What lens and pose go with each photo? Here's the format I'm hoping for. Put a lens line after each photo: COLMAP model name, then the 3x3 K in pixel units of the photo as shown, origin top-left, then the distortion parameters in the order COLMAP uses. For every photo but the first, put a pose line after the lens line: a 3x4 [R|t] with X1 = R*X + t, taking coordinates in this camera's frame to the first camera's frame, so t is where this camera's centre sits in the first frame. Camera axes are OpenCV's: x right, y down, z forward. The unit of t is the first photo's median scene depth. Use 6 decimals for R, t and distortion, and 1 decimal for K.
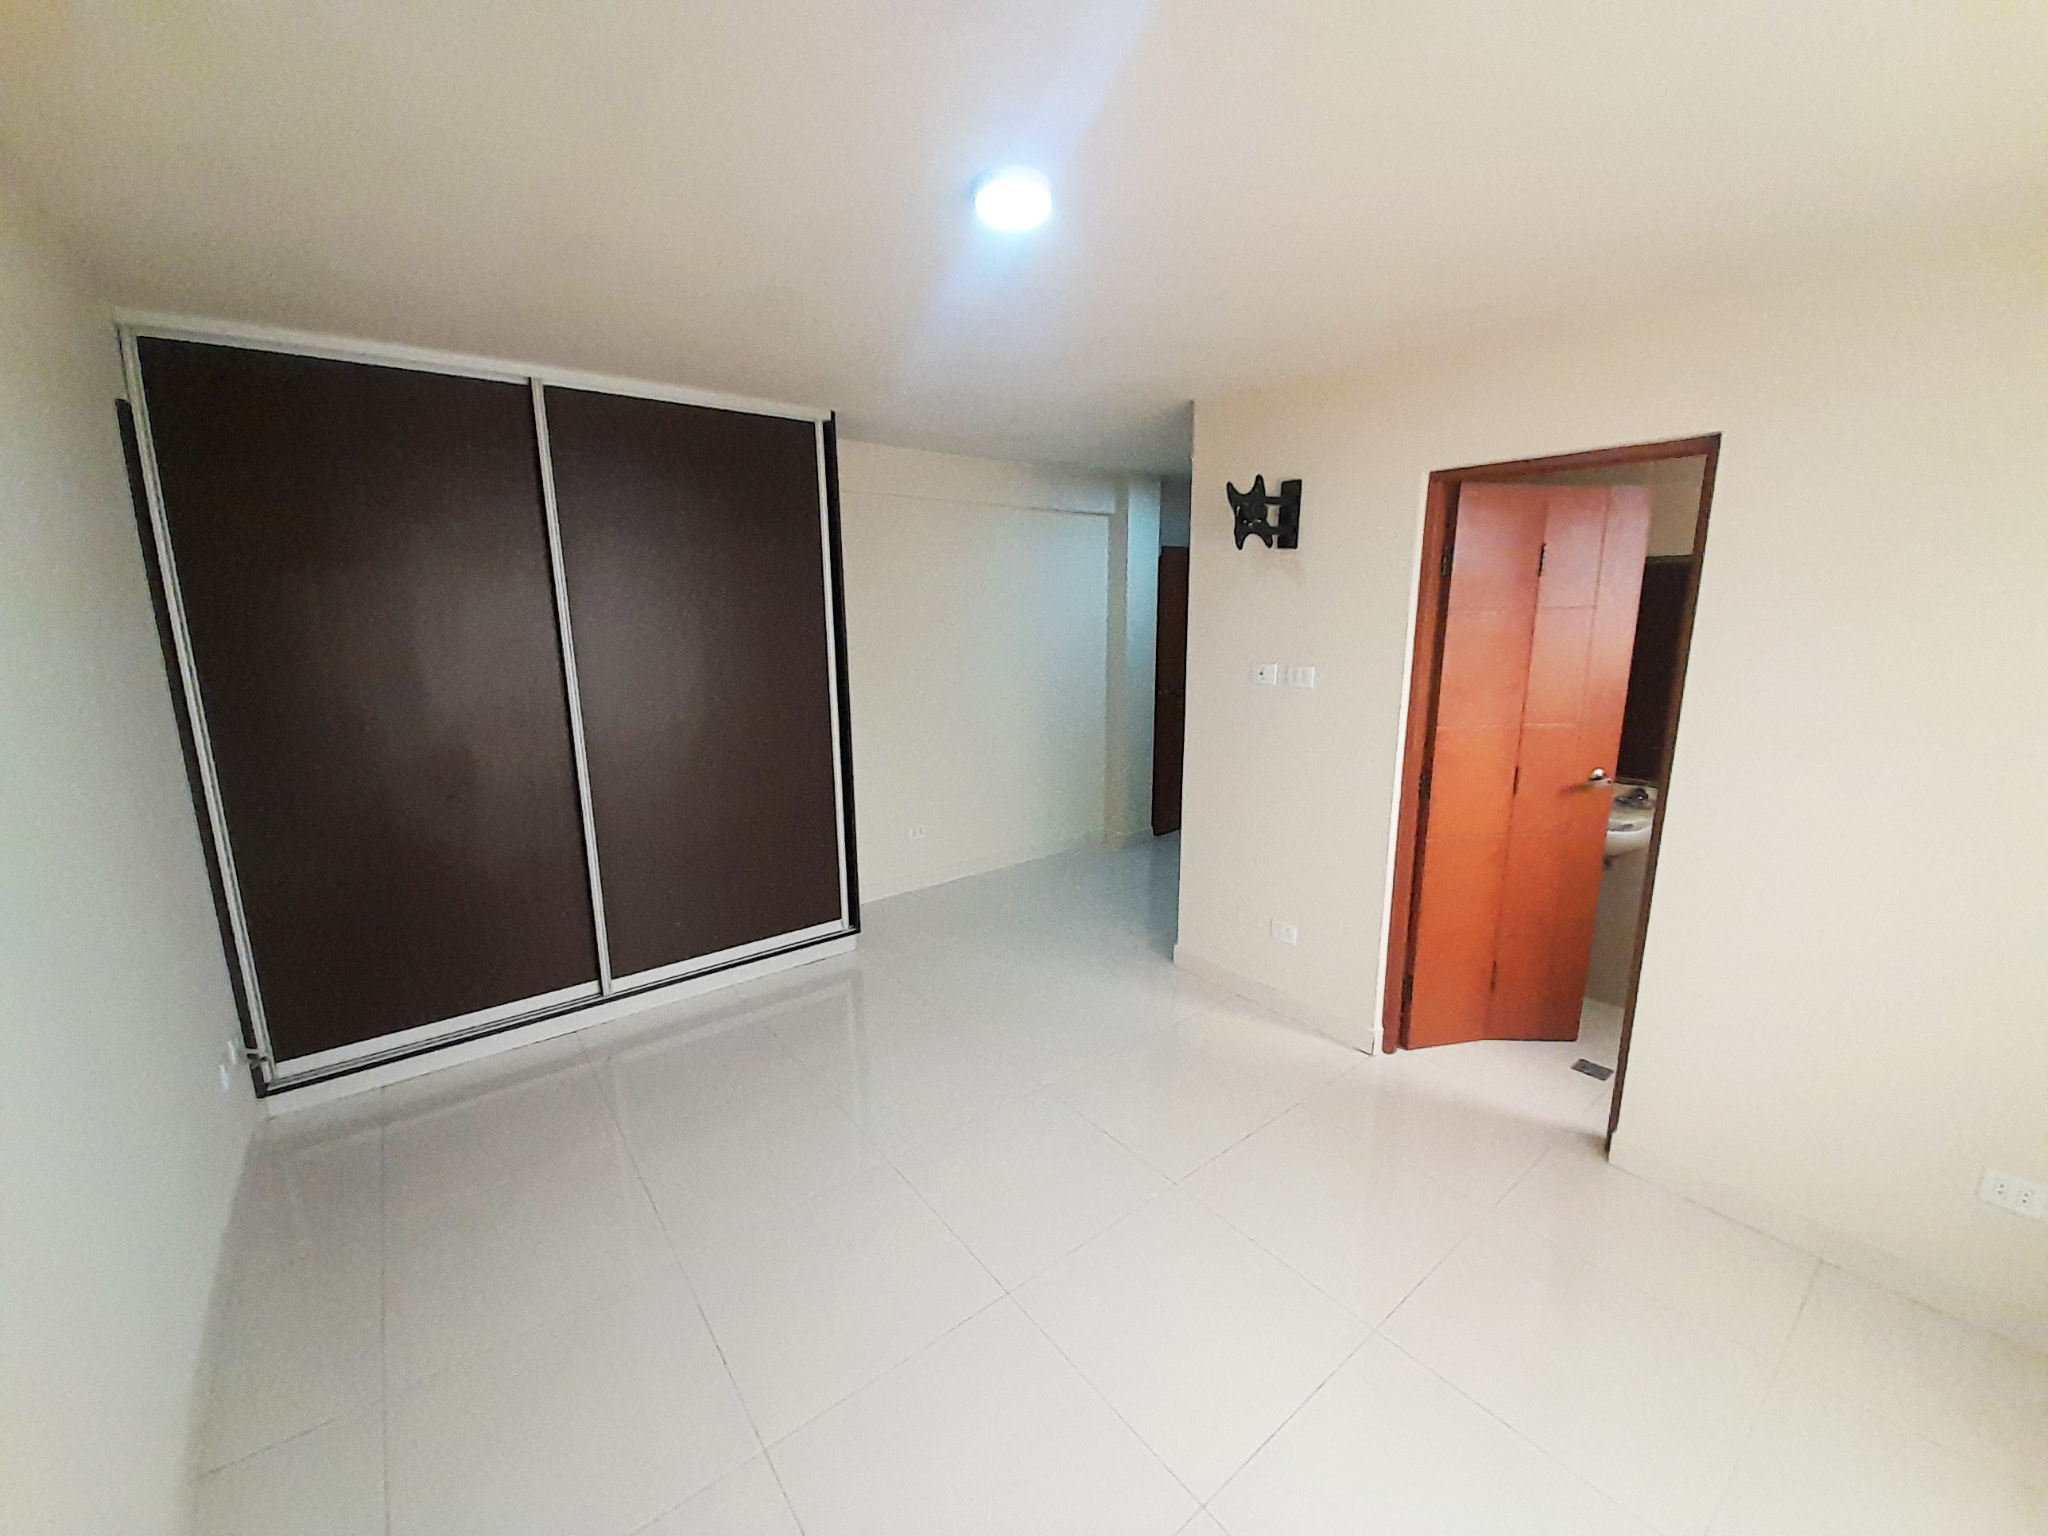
lens RADIAL K [[808.3, 0, 1025.3], [0, 808.3, 762.9], [0, 0, 1]] dist [0.000409, -0.000037]
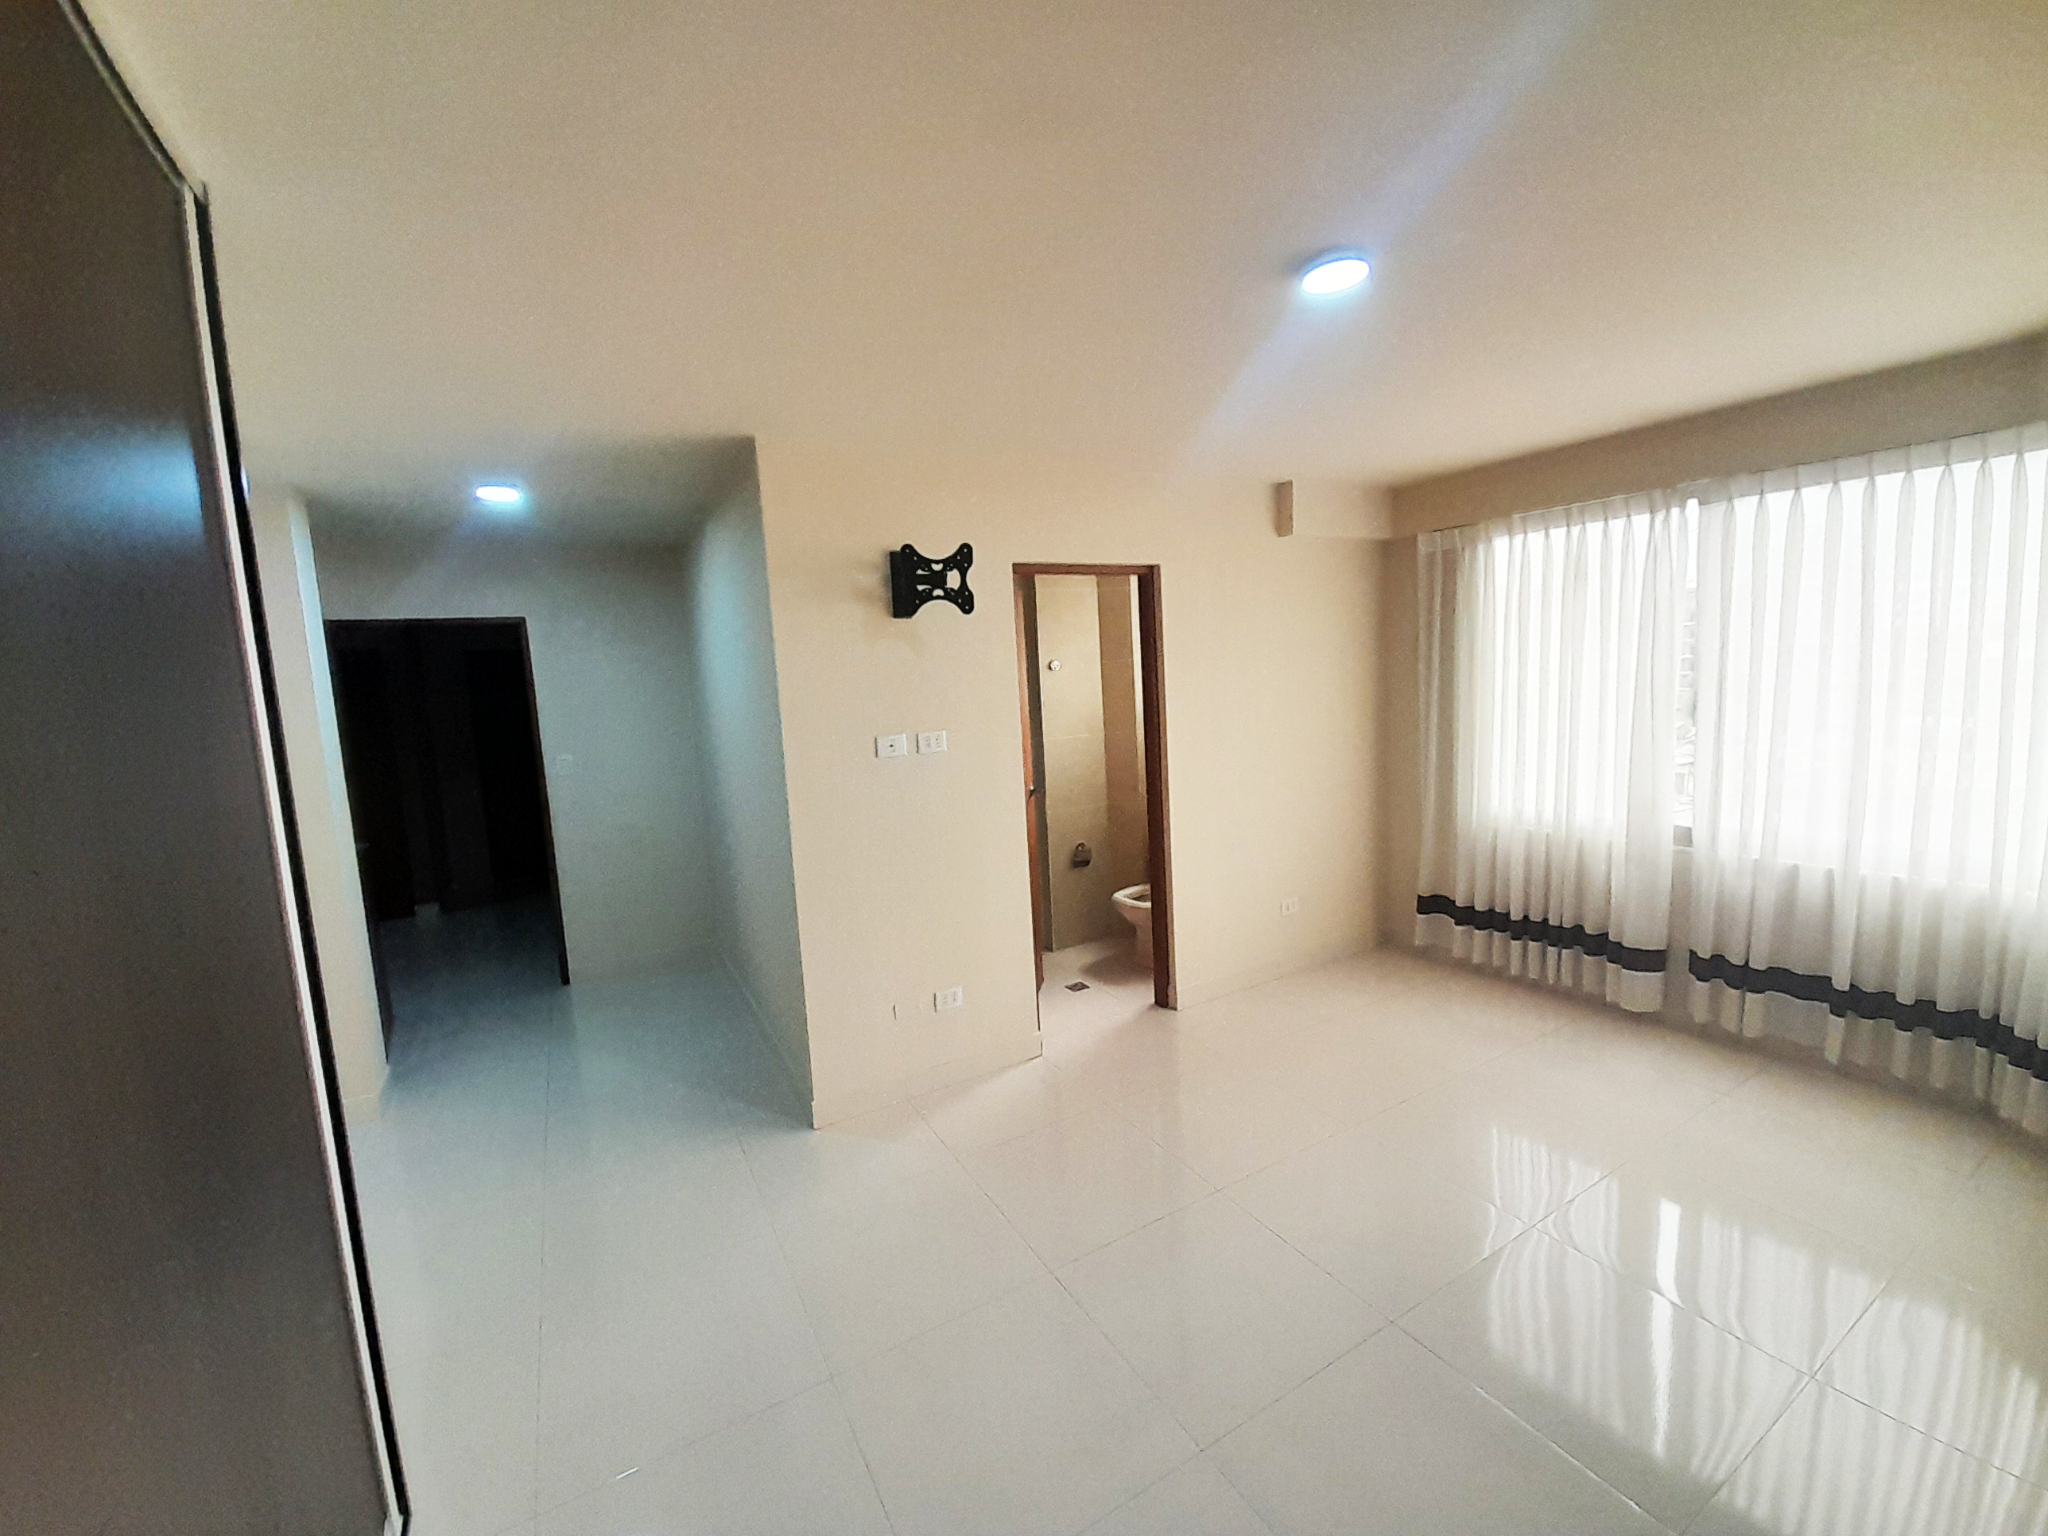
lens RADIAL K [[808.3, 0, 1025.3], [0, 808.3, 762.9], [0, 0, 1]] dist [0.000409, -0.000037]
pose [[0.158061, -0.107176, 0.981596, -0.607547], [0.245203, 0.967214, 0.066122, -0.113077], [-0.956500, 0.230239, 0.179159, 0.669237]]
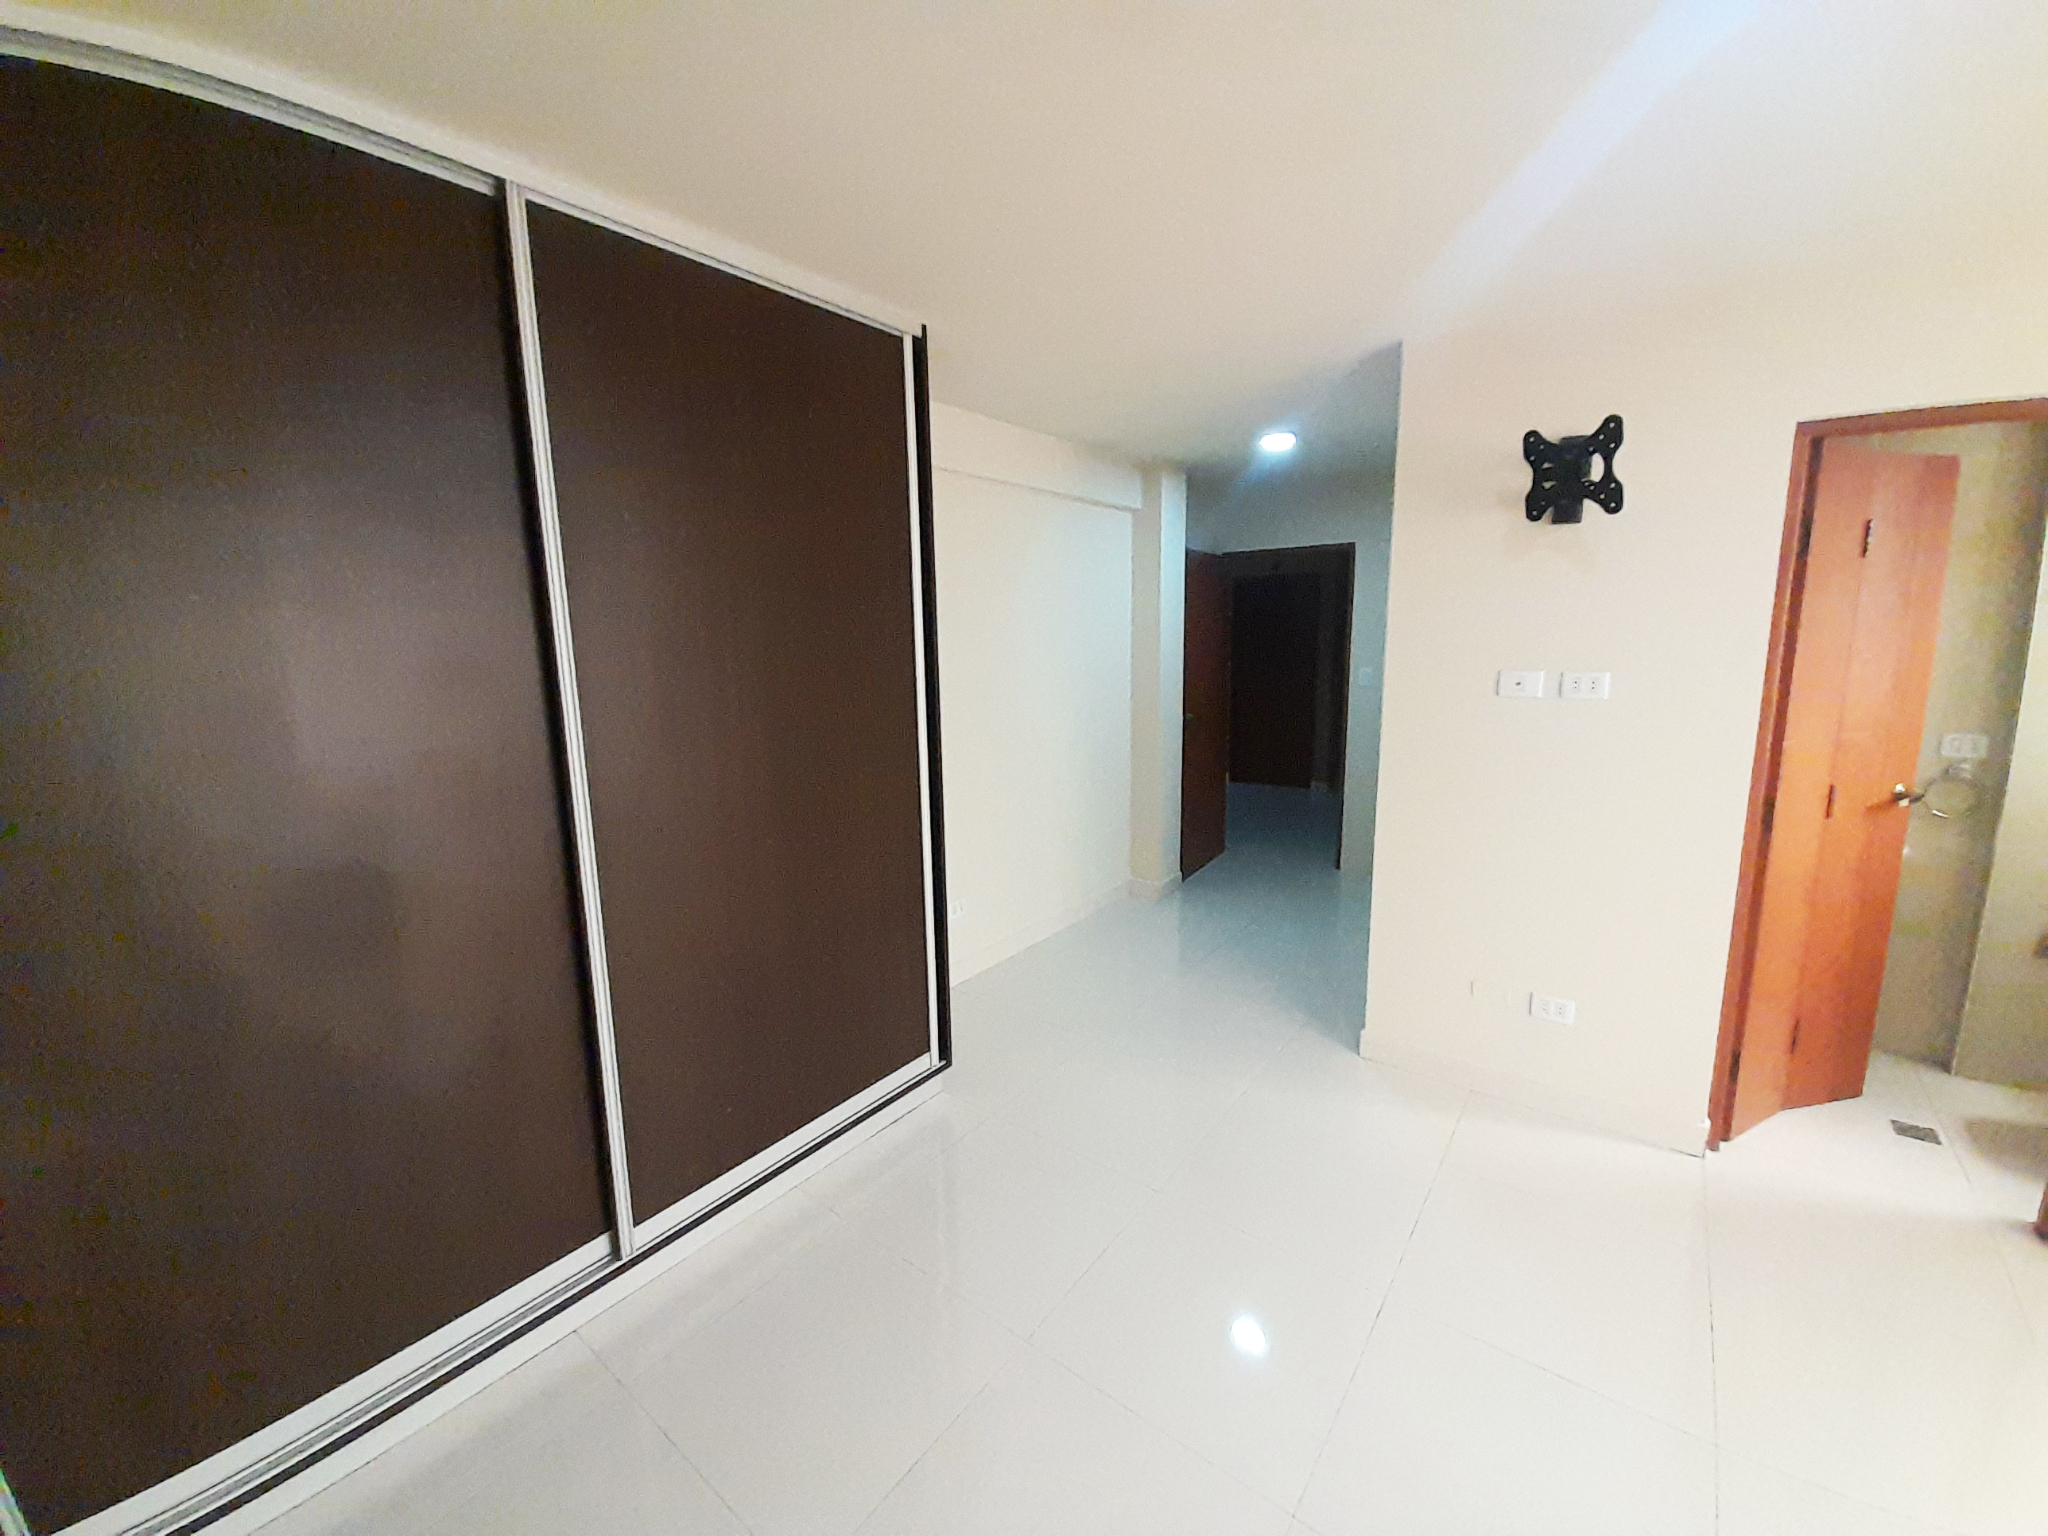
lens RADIAL K [[808.3, 0, 1025.3], [0, 808.3, 762.9], [0, 0, 1]] dist [0.000409, -0.000037]
pose [[0.970278, -0.048049, 0.237176, -0.358253], [0.056845, 0.997921, -0.030383, -0.036399], [-0.235223, 0.042962, 0.970991, 0.344342]]
